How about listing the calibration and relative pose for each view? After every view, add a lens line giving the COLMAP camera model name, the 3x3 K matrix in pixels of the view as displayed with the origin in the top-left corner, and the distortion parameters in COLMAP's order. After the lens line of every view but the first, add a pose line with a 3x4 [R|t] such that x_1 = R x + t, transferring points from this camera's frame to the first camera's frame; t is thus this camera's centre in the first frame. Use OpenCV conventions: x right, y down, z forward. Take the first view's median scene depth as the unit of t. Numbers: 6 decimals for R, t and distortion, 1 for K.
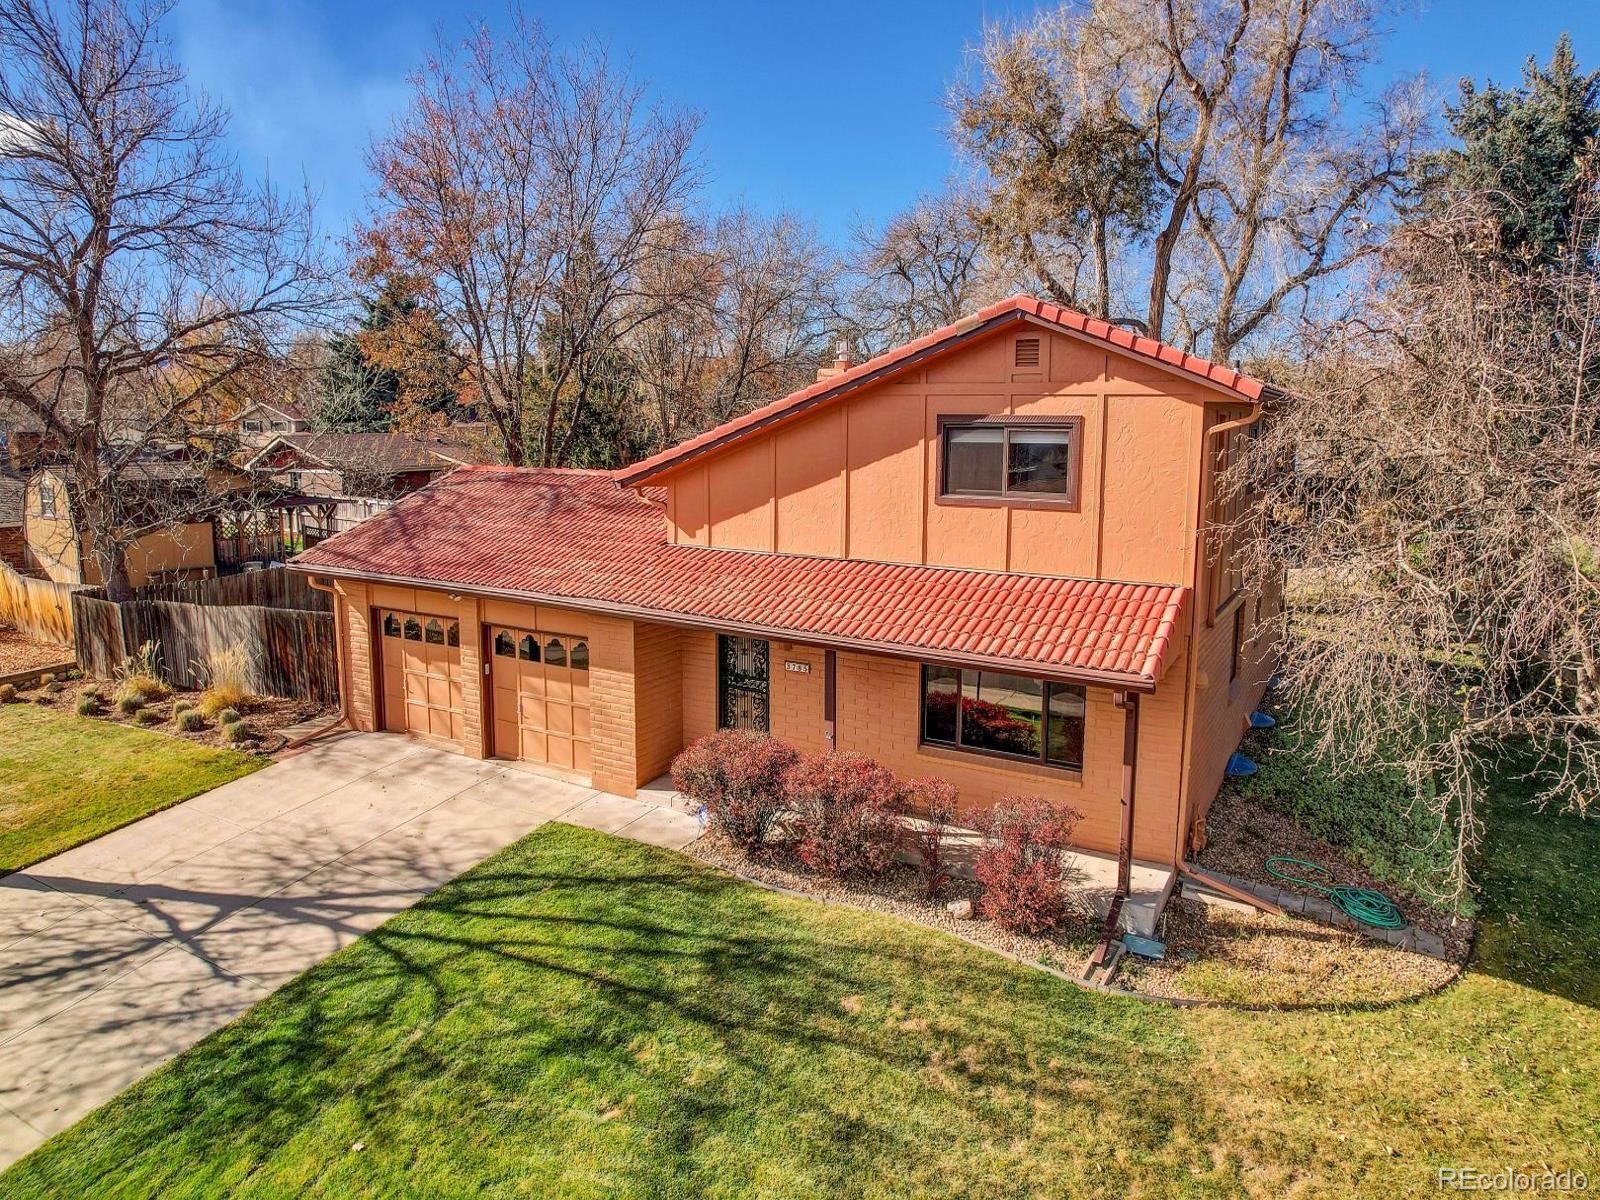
lens RADIAL K [[1016.1, 0, 802.0], [0, 1016.1, 578.9], [0, 0, 1]] dist [-0.063540, 0.048699]
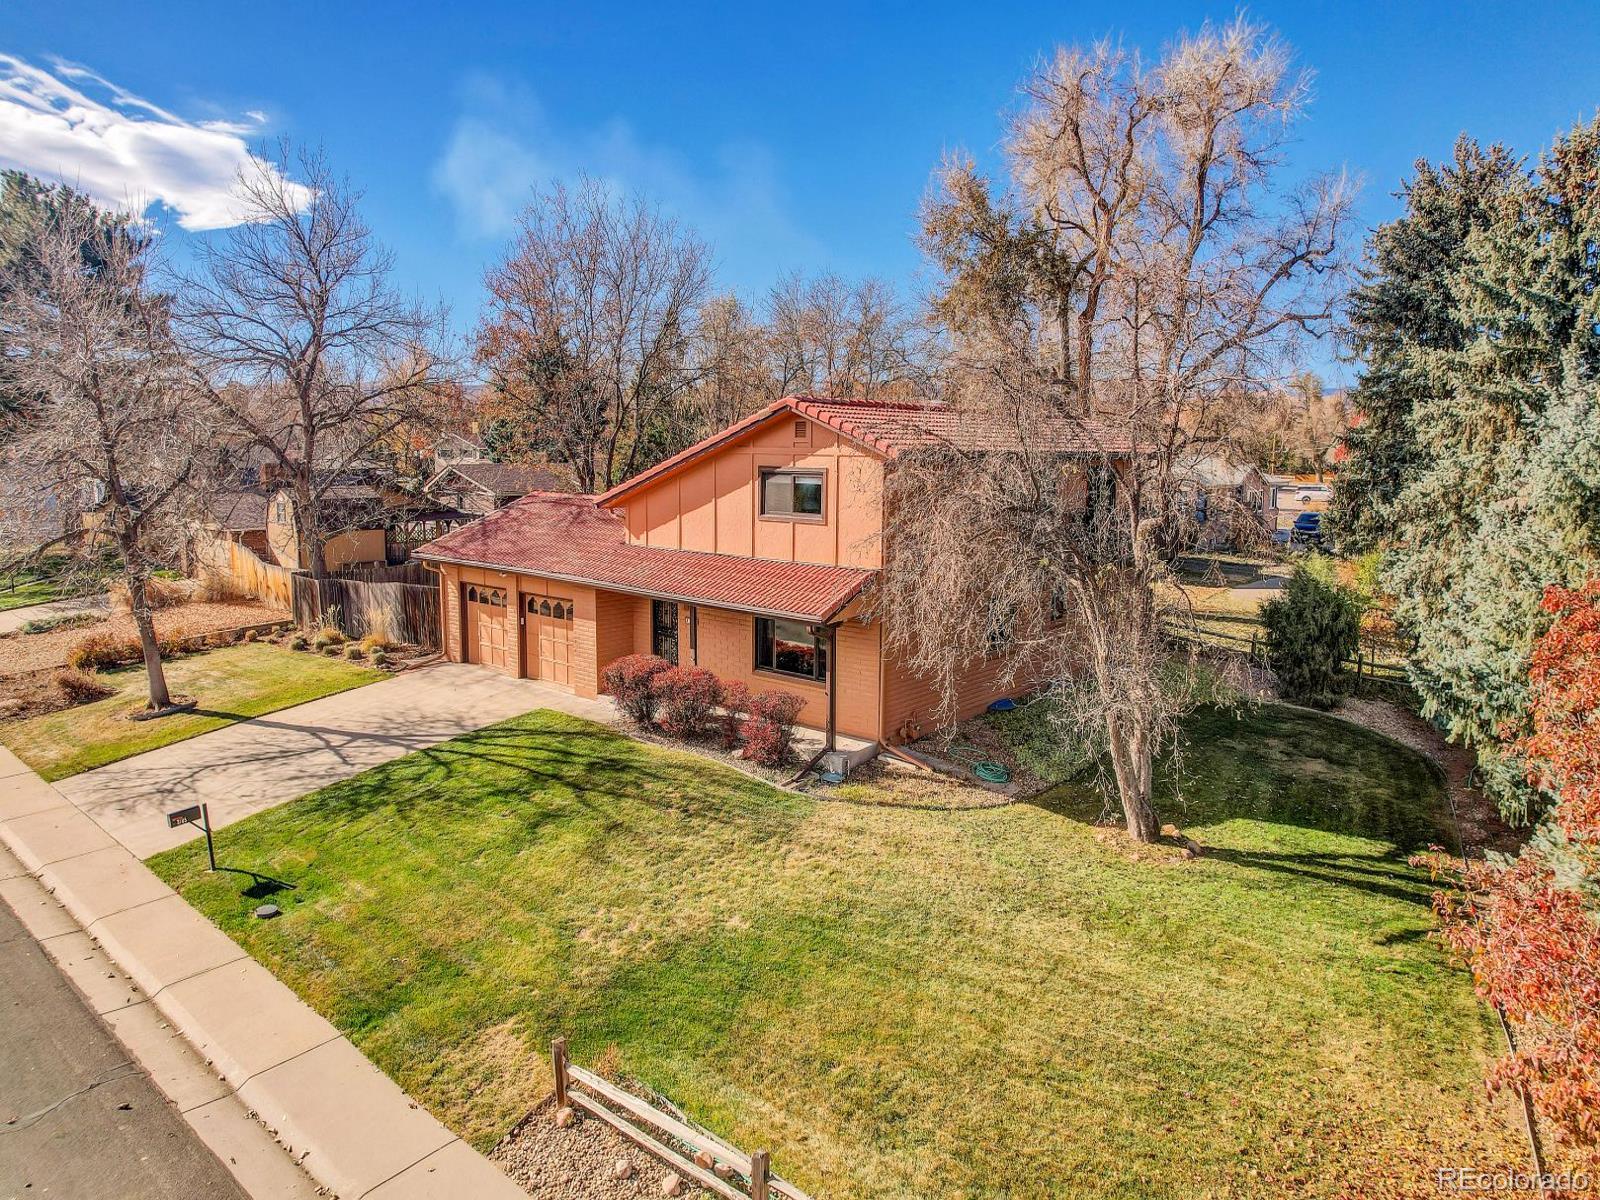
lens RADIAL K [[1016.1, 0, 801.2], [0, 1016.1, 593.3], [0, 0, 1]] dist [-0.063540, 0.048699]
pose [[0.984472, 0.028512, -0.173210, 0.500798], [-0.030416, 0.999502, -0.008348, 0.058360], [0.172886, 0.013487, 0.984849, -0.623603]]
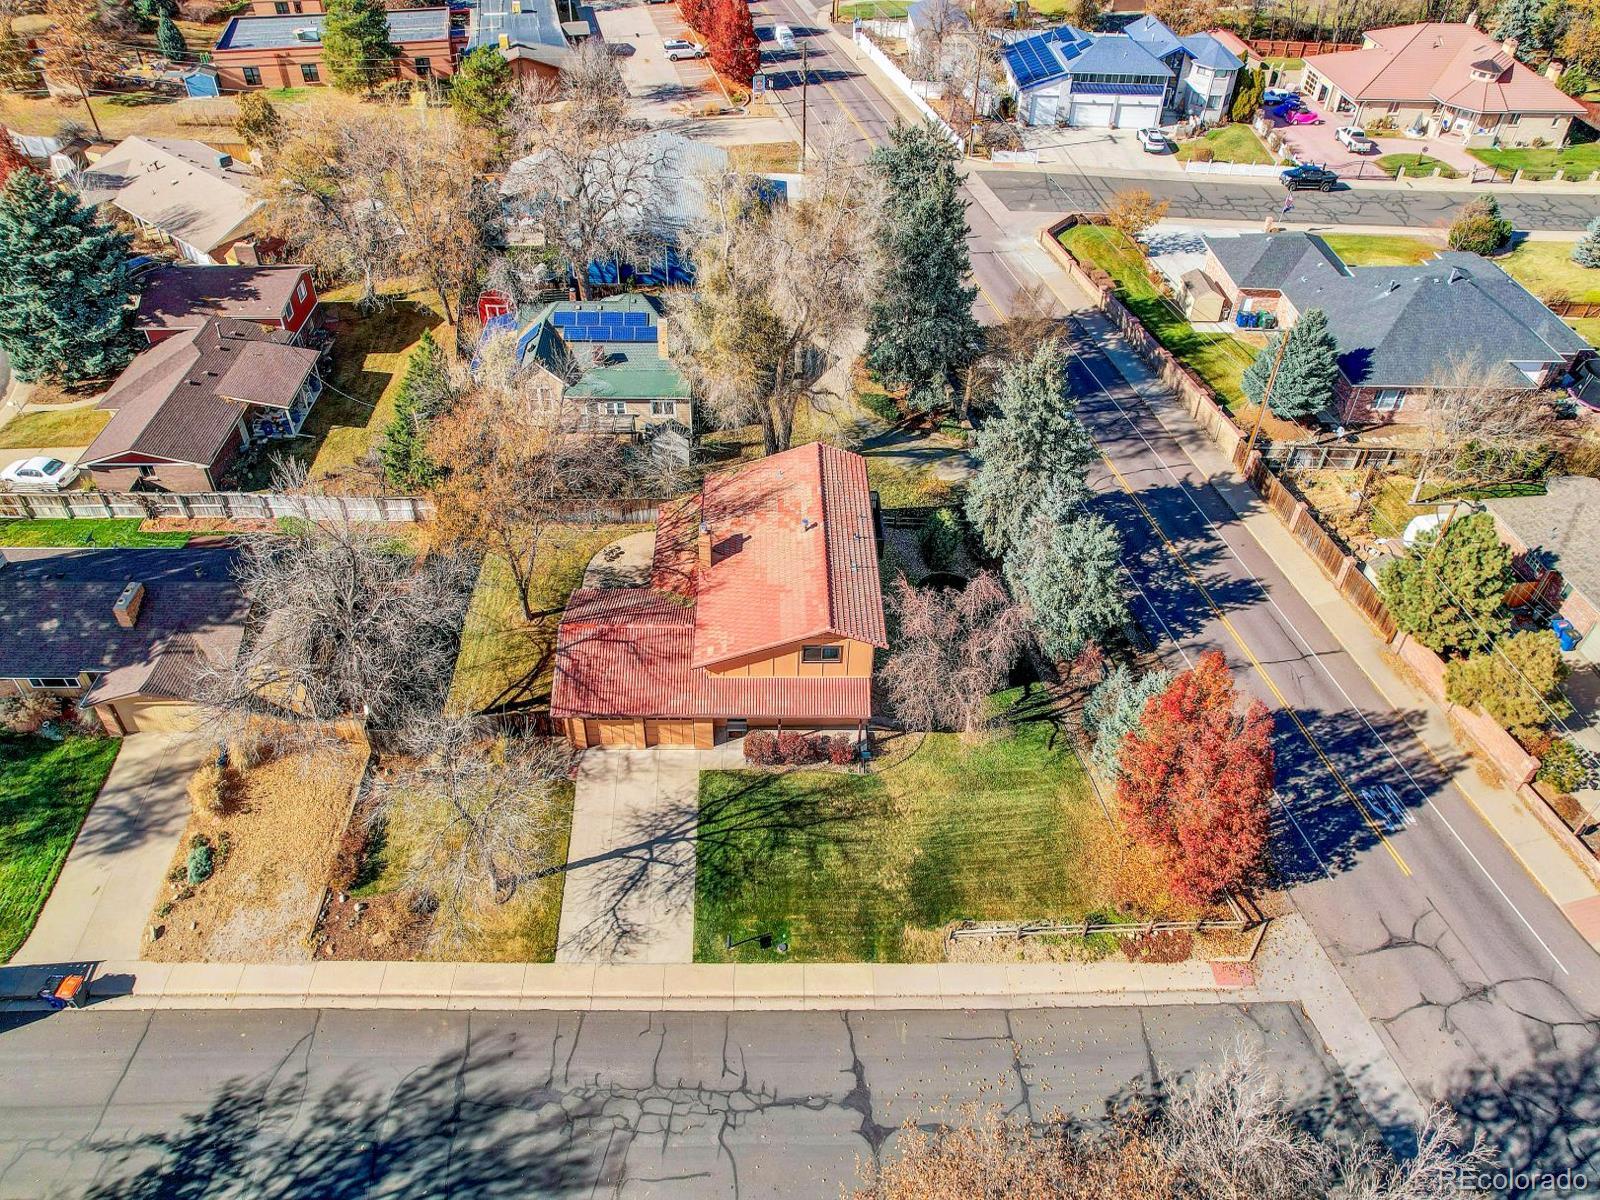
lens RADIAL K [[1016.1, 0, 803.6], [0, 1016.1, 592.0], [0, 0, 1]] dist [-0.063540, 0.048699]
pose [[0.851394, -0.377700, 0.363966, -1.038588], [0.037223, 0.735651, 0.676338, -2.683993], [-0.523205, -0.562282, 0.640387, -1.063286]]
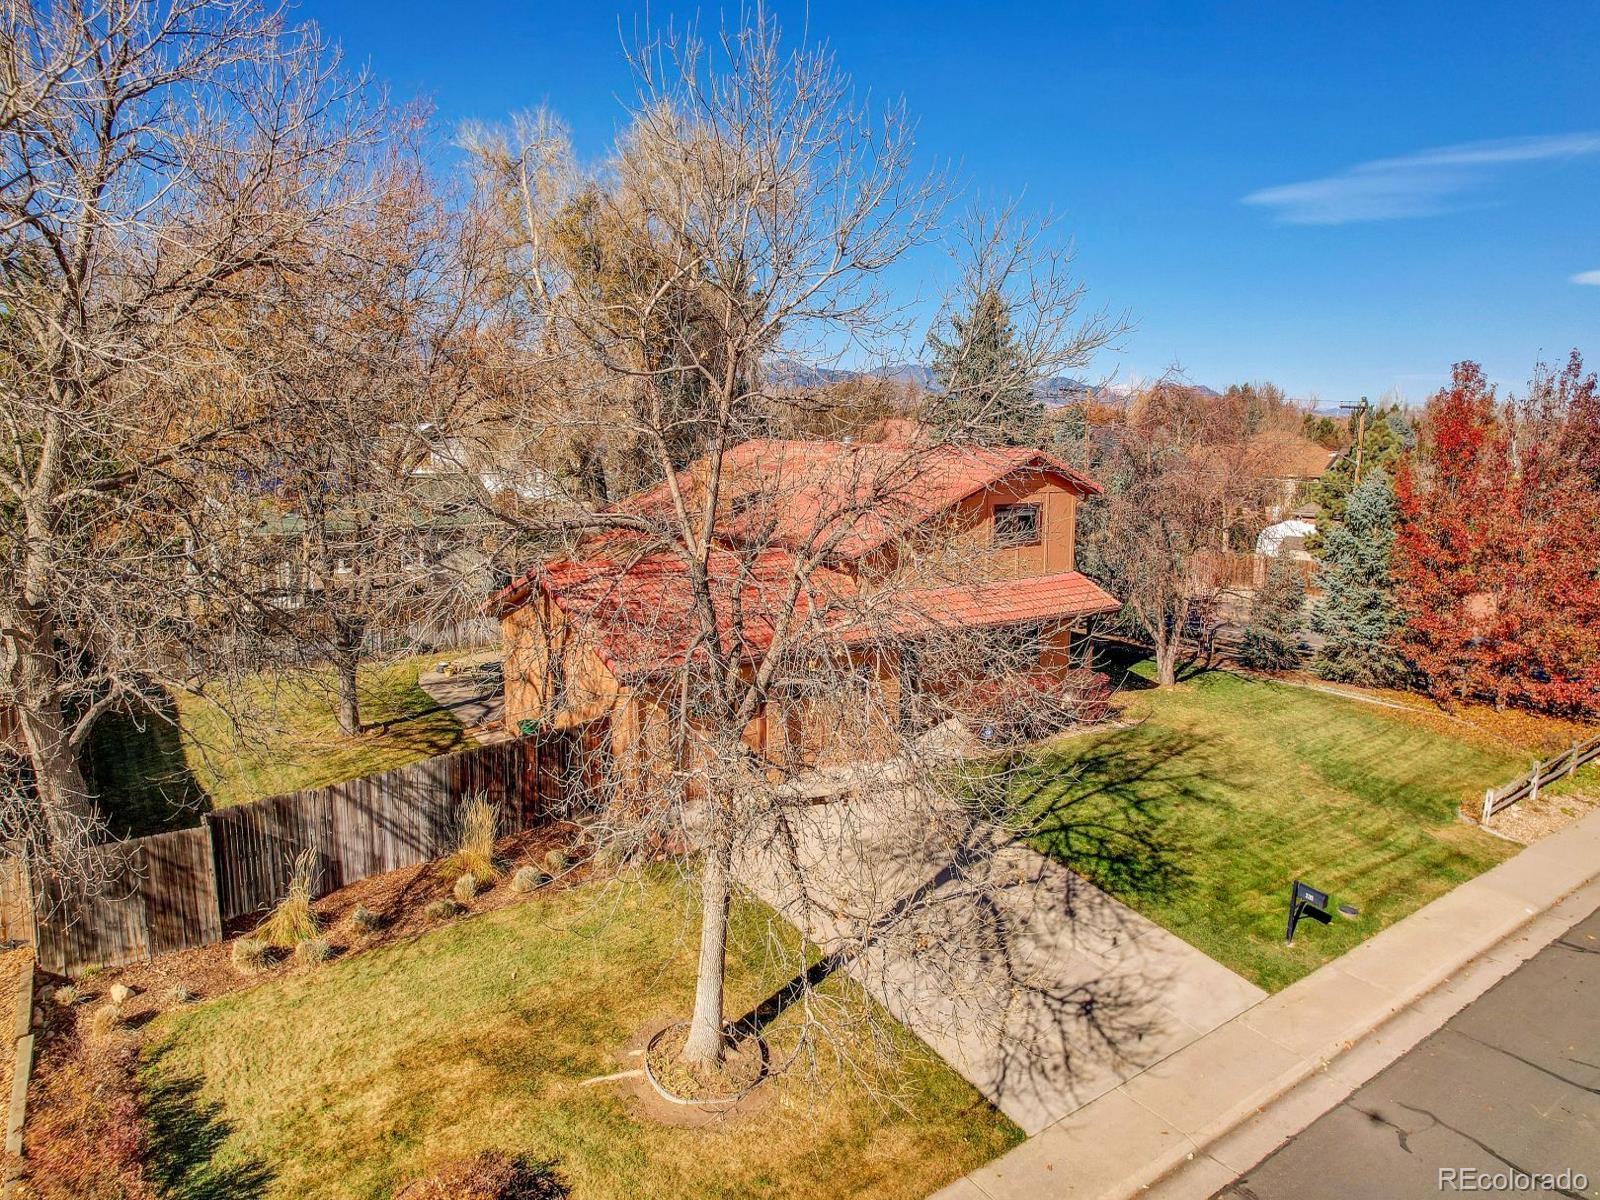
lens RADIAL K [[1016.1, 0, 799.5], [0, 1016.1, 606.9], [0, 0, 1]] dist [-0.063540, 0.048699]
pose [[0.397766, -0.164884, 0.902549, -1.866735], [0.132482, 0.983732, 0.121328, -0.258833], [-0.907871, 0.071311, 0.413140, 0.546304]]
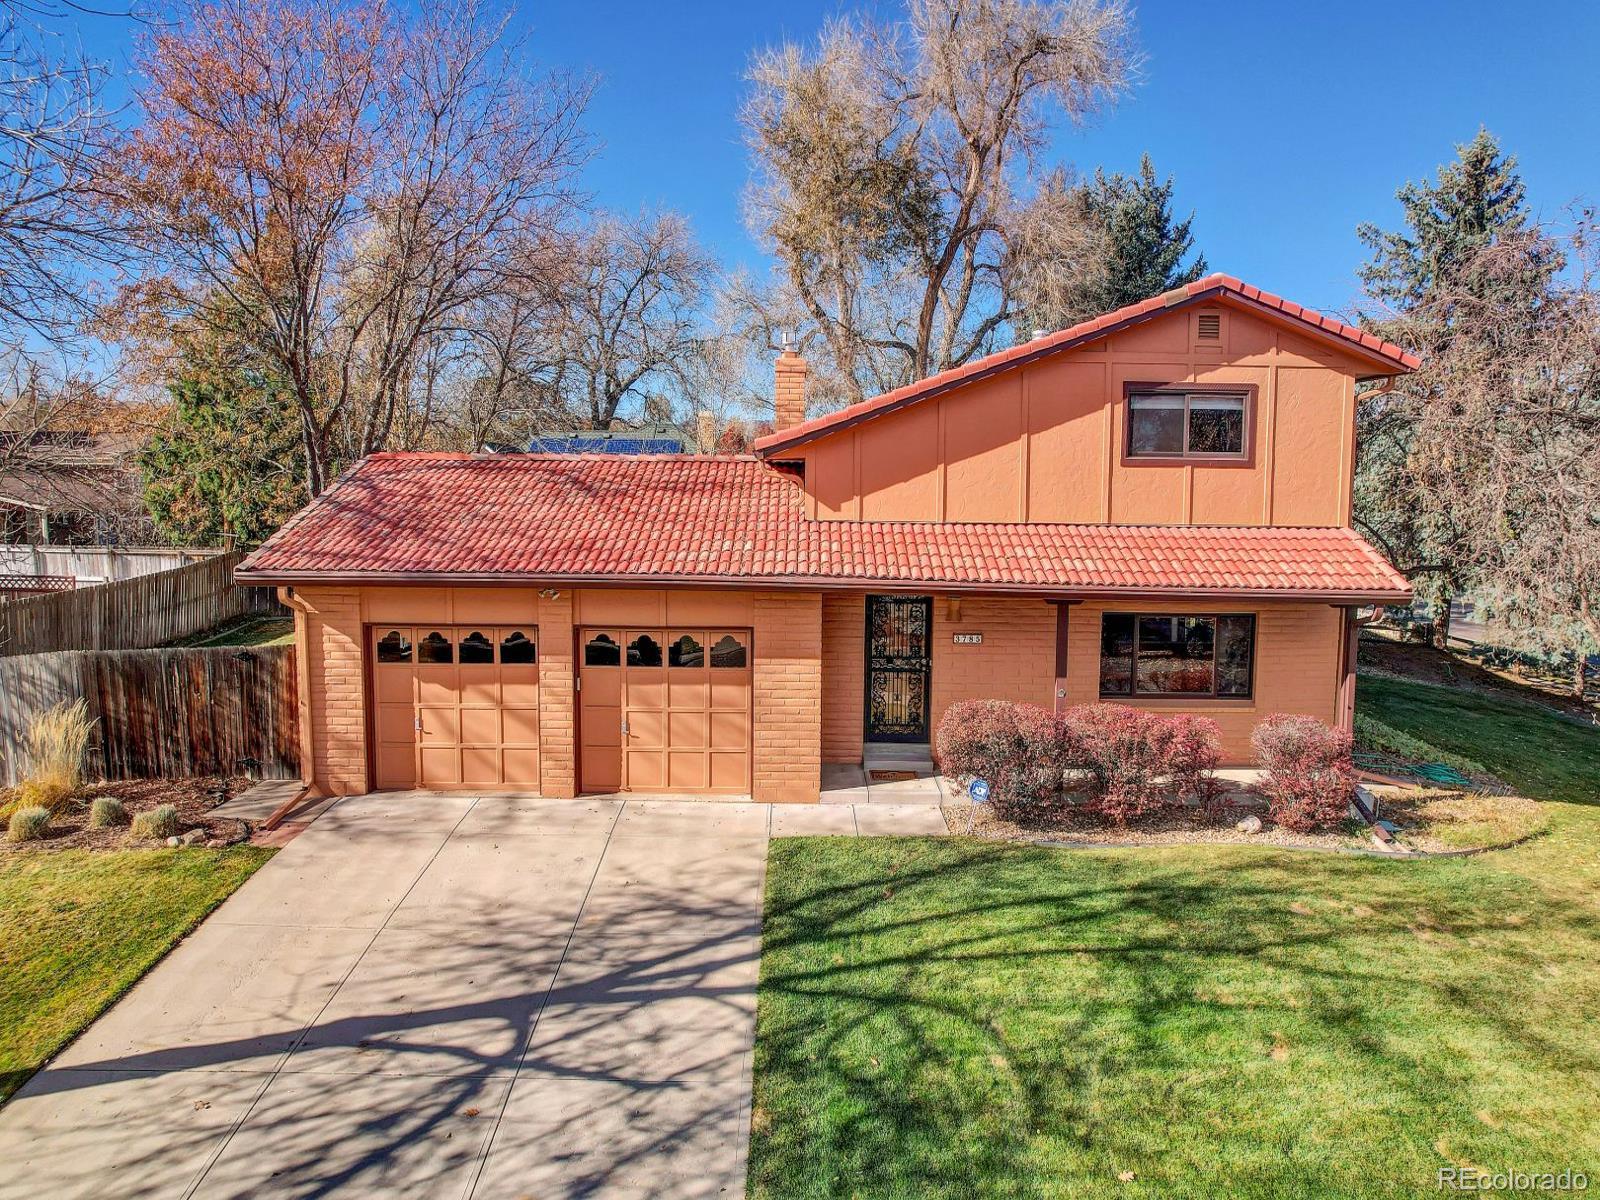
lens RADIAL K [[1016.1, 0, 797.9], [0, 1016.1, 603.2], [0, 0, 1]] dist [-0.063540, 0.048699]
pose [[0.865044, -0.055314, 0.498637, -0.712501], [0.071666, 0.997335, -0.013693, 0.062317], [-0.496550, 0.047580, 0.866703, 0.263620]]
